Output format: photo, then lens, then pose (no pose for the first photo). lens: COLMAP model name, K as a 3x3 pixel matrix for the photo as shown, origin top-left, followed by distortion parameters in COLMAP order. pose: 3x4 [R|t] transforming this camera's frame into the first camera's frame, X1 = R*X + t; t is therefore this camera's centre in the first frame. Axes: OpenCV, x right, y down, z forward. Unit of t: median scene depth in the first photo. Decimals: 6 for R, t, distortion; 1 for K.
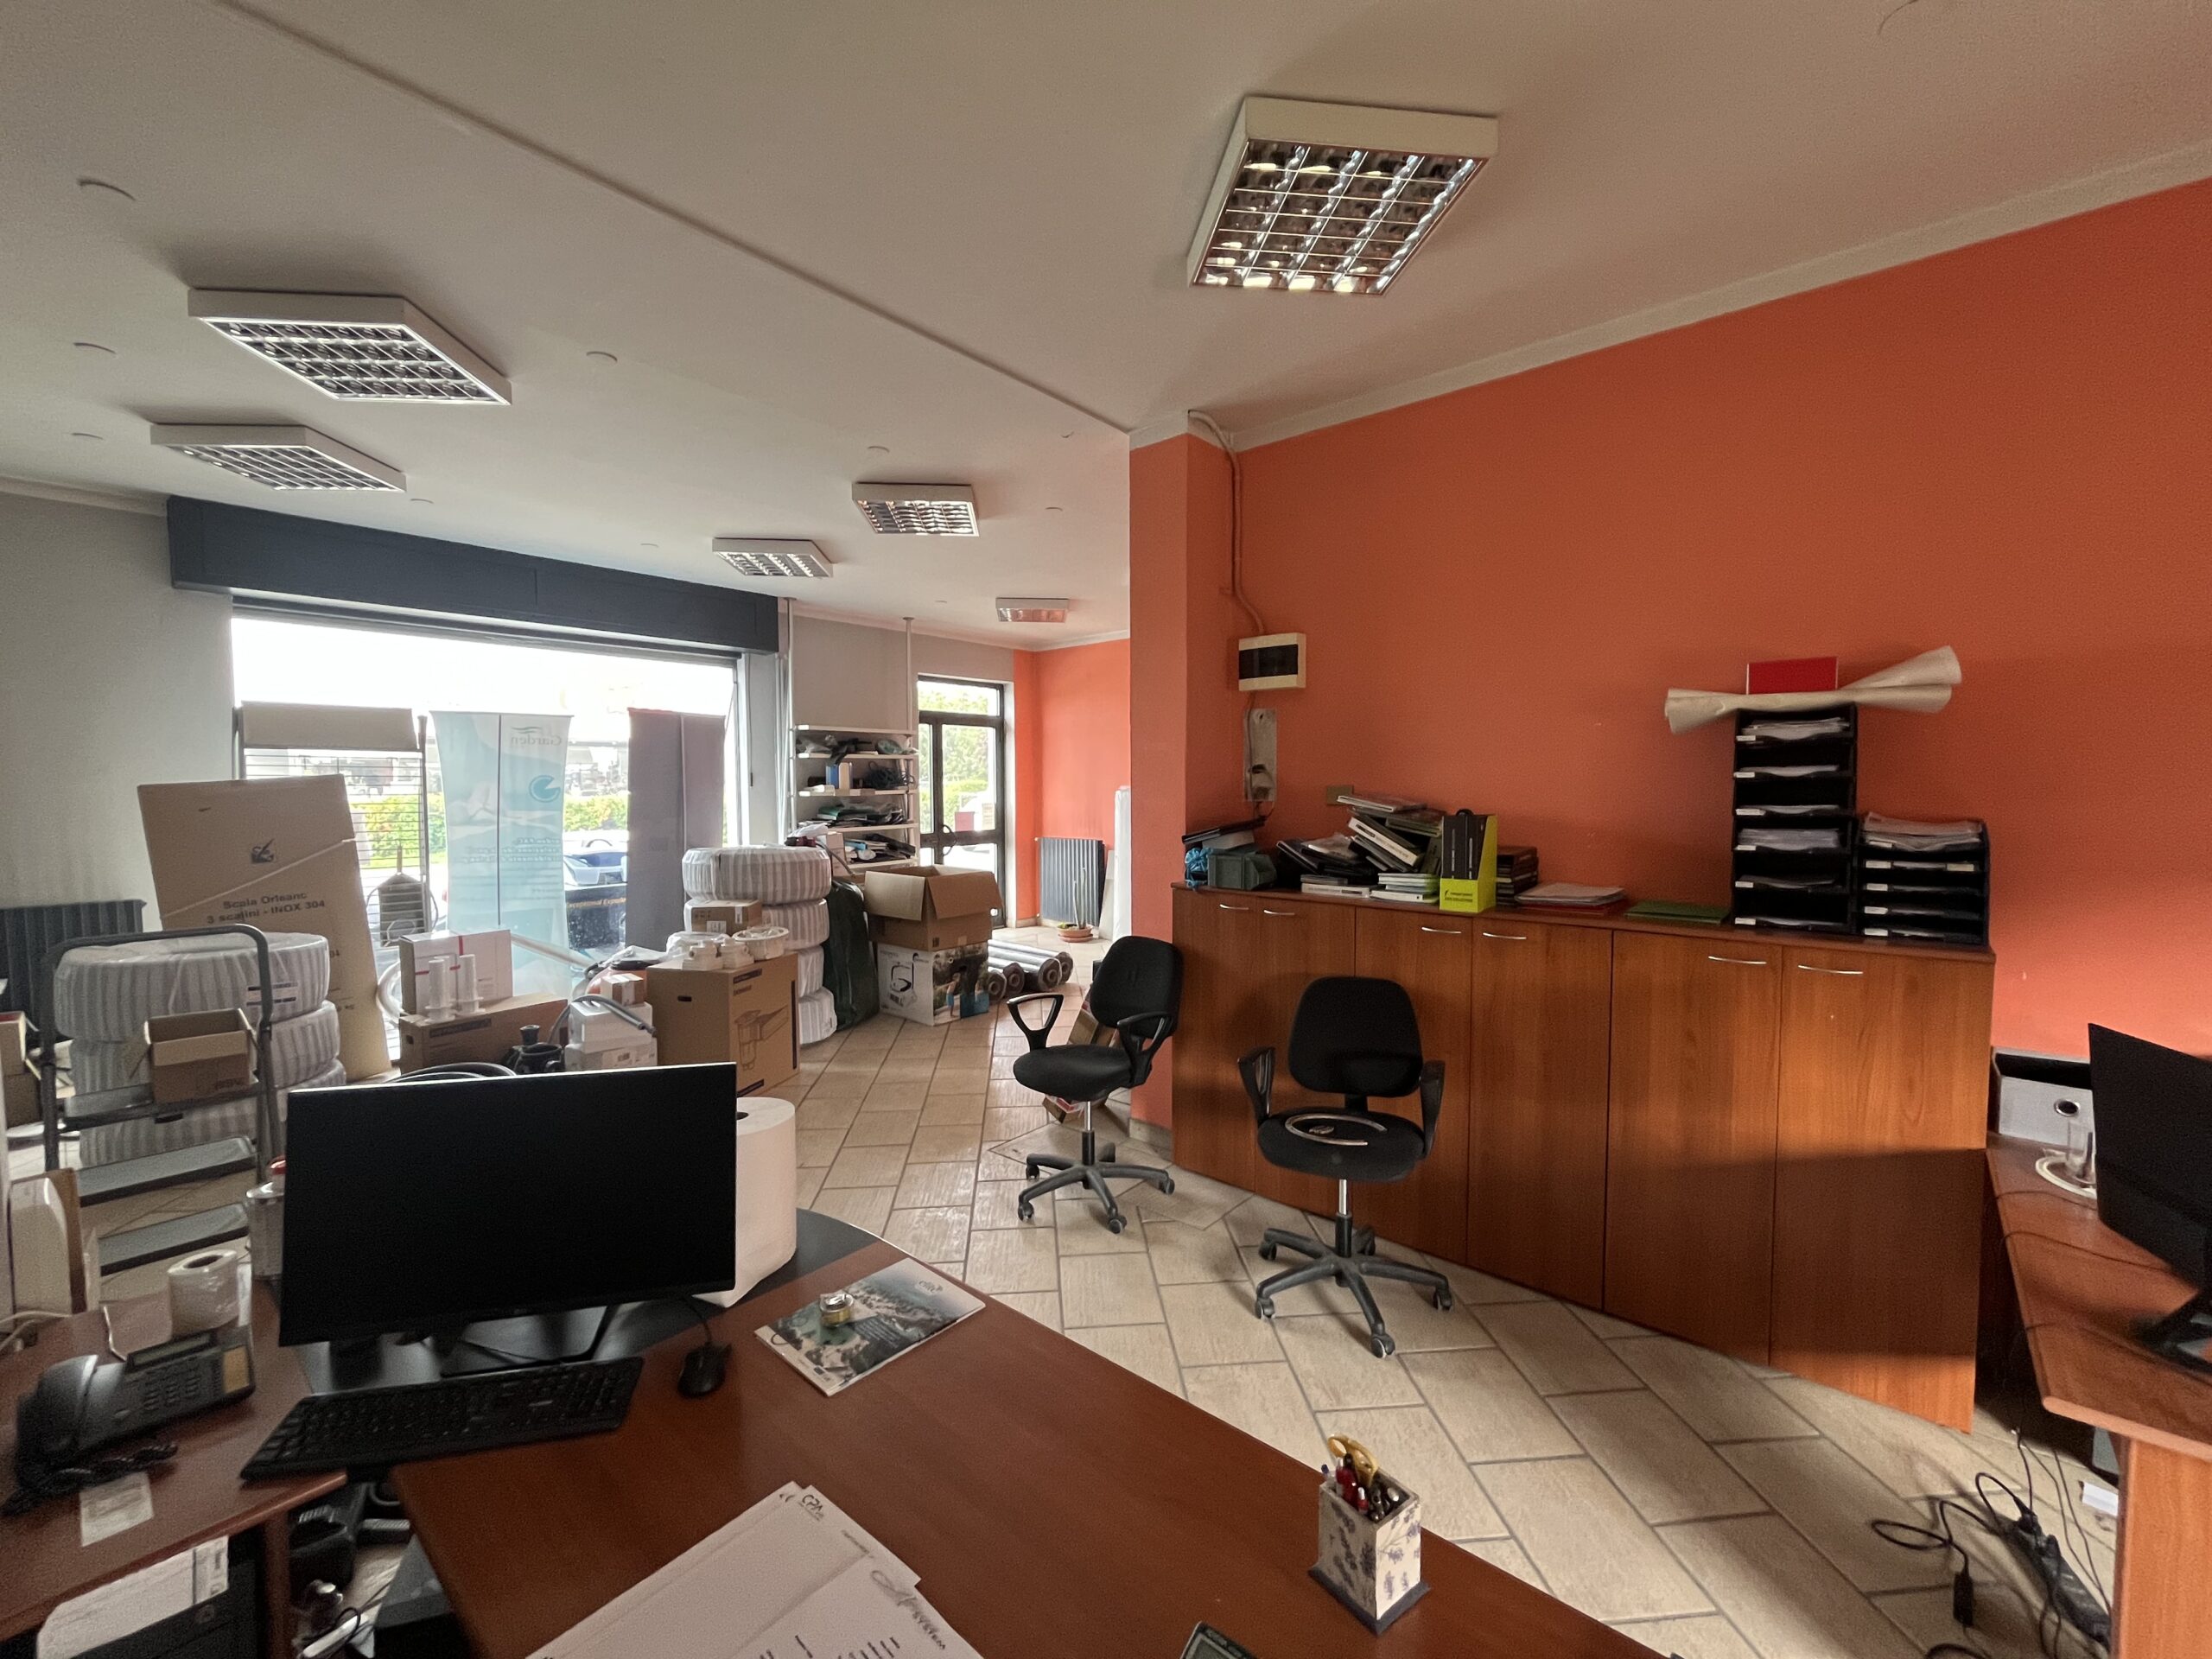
lens RADIAL K [[897.4, 0, 1106.7], [0, 897.4, 831.5], [0, 0, 1]] dist [-0.002530, -0.000434]
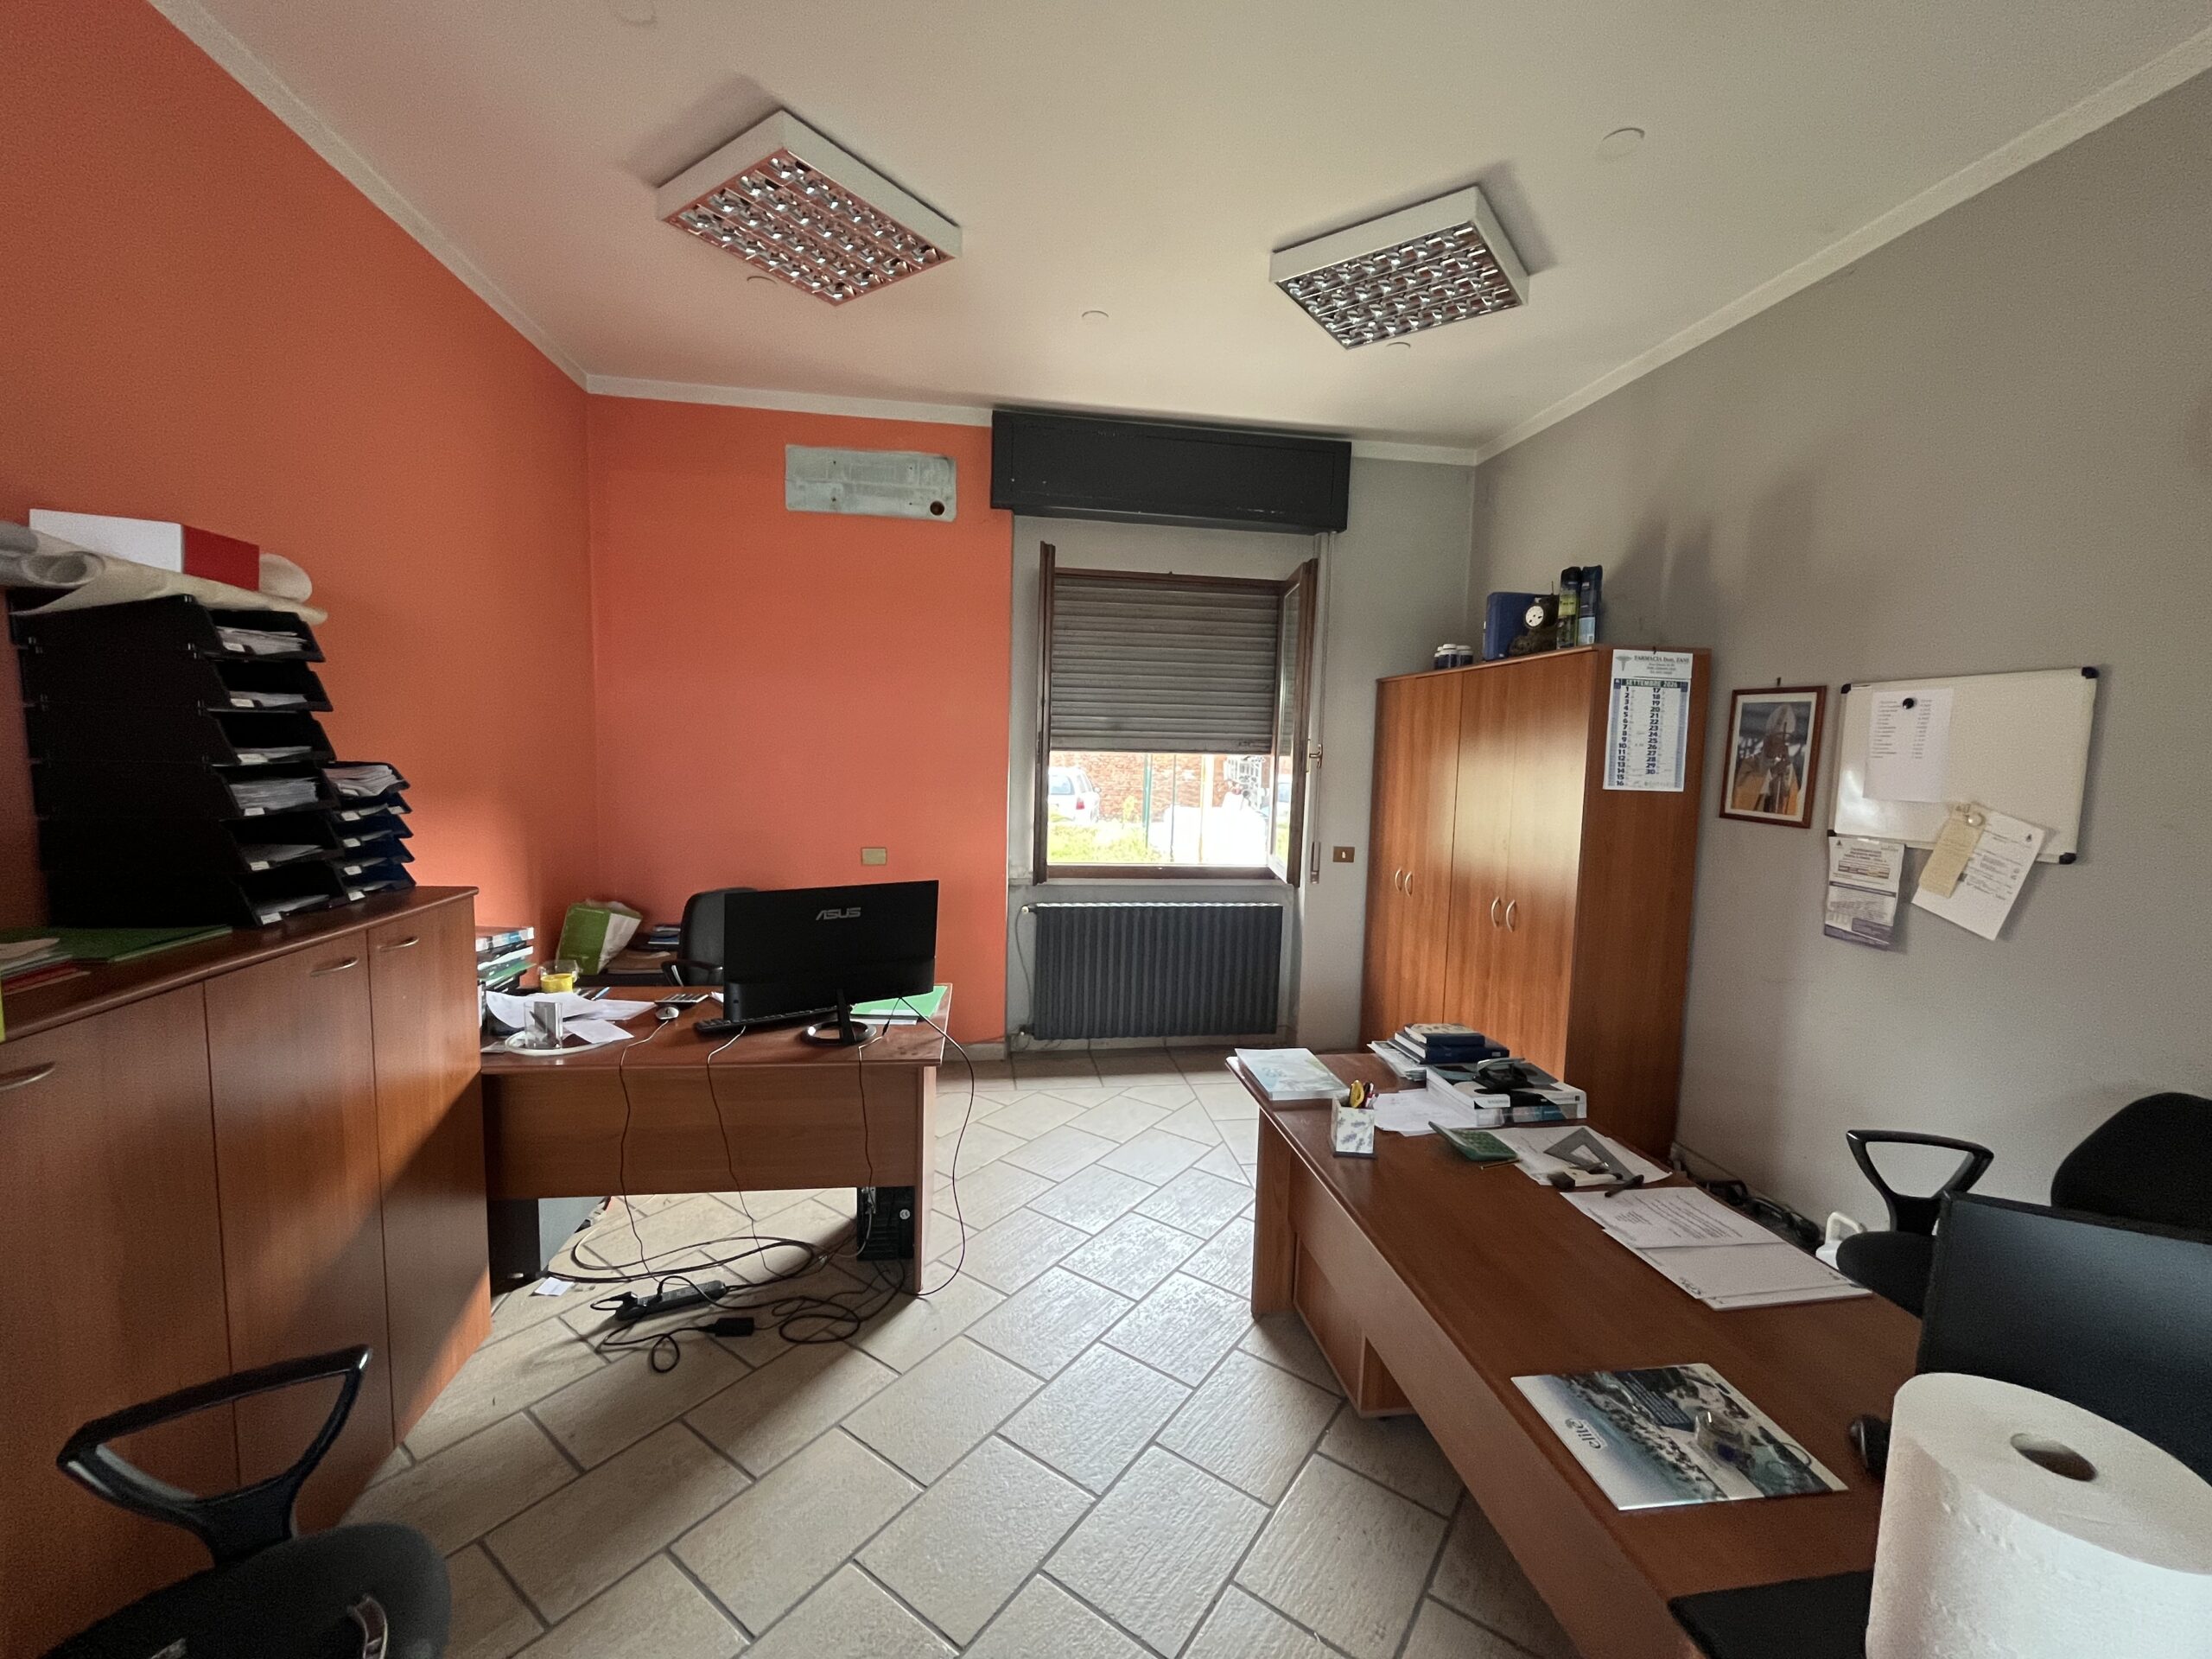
lens RADIAL K [[897.4, 0, 1105.8], [0, 897.4, 832.2], [0, 0, 1]] dist [-0.002530, -0.000434]
pose [[-0.754201, -0.080063, 0.651744, -0.095086], [0.010515, 0.990939, 0.133899, -0.022447], [-0.656559, 0.107840, -0.746526, 0.489407]]
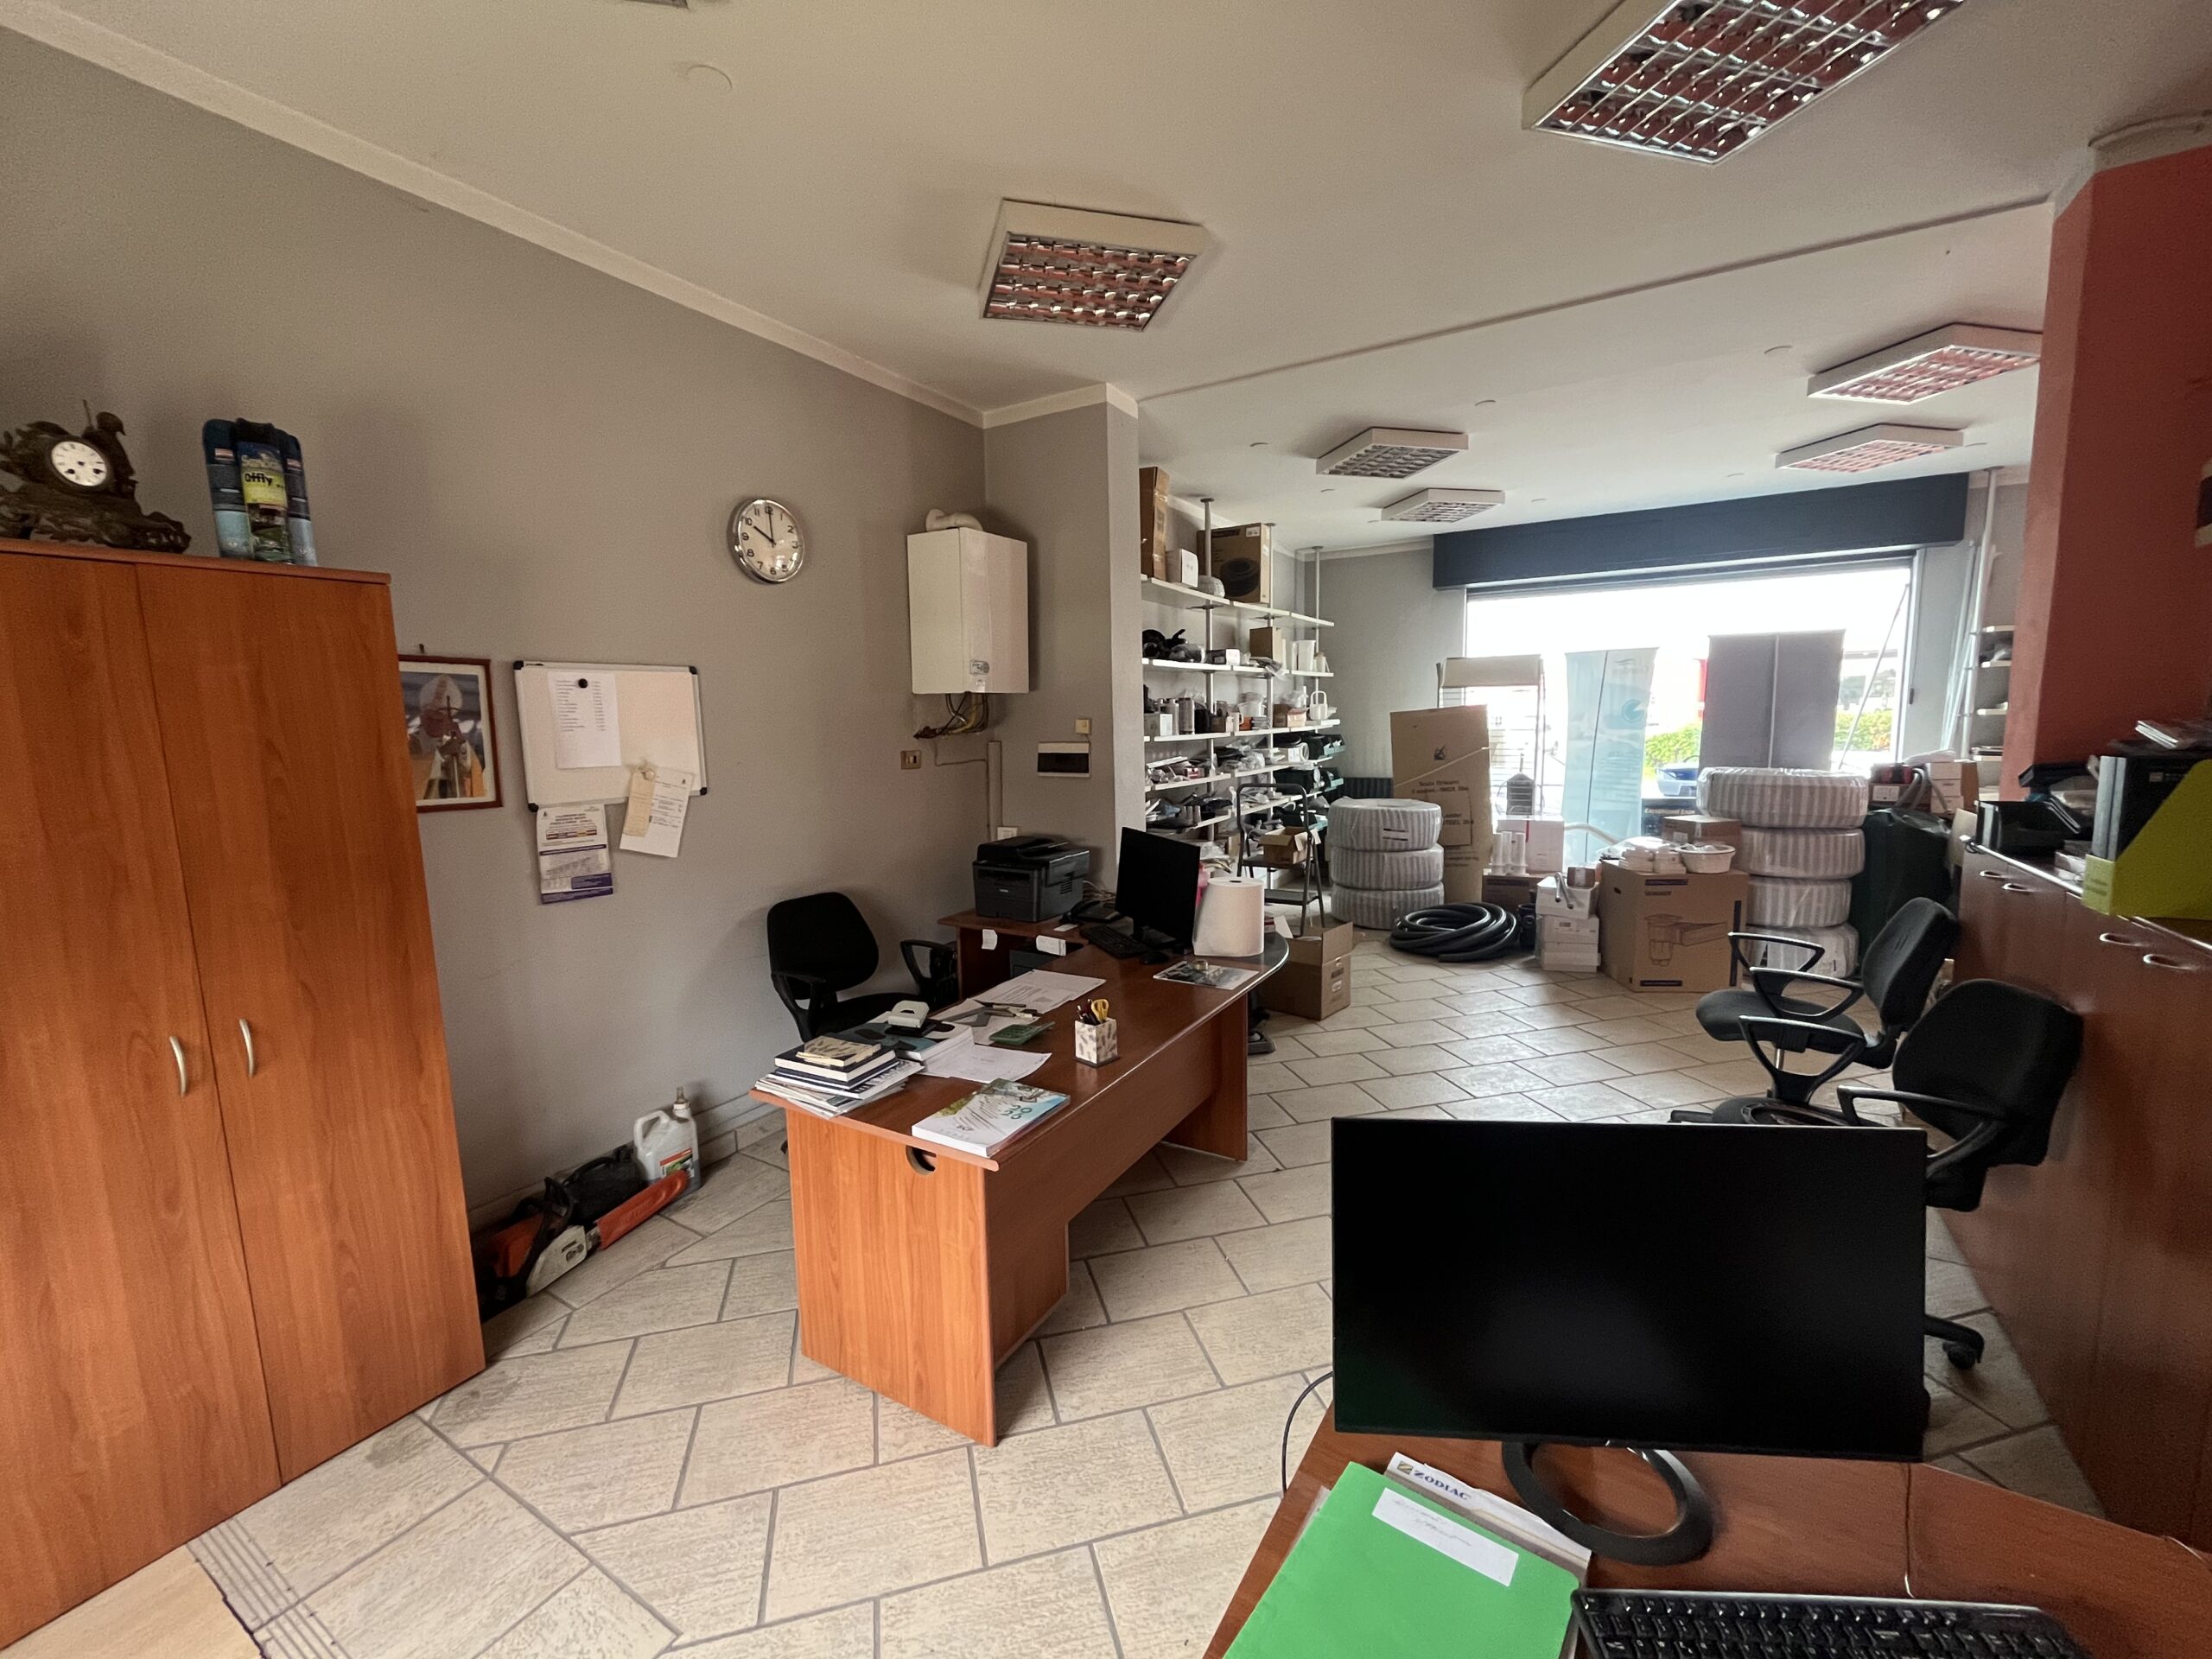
lens RADIAL K [[897.4, 0, 1105.6], [0, 897.4, 830.3], [0, 0, 1]] dist [-0.002530, -0.000434]
pose [[0.161476, 0.121644, -0.979351, 0.454204], [-0.031282, 0.992506, 0.118120, -0.008881], [0.986381, 0.011562, 0.164072, 0.110587]]
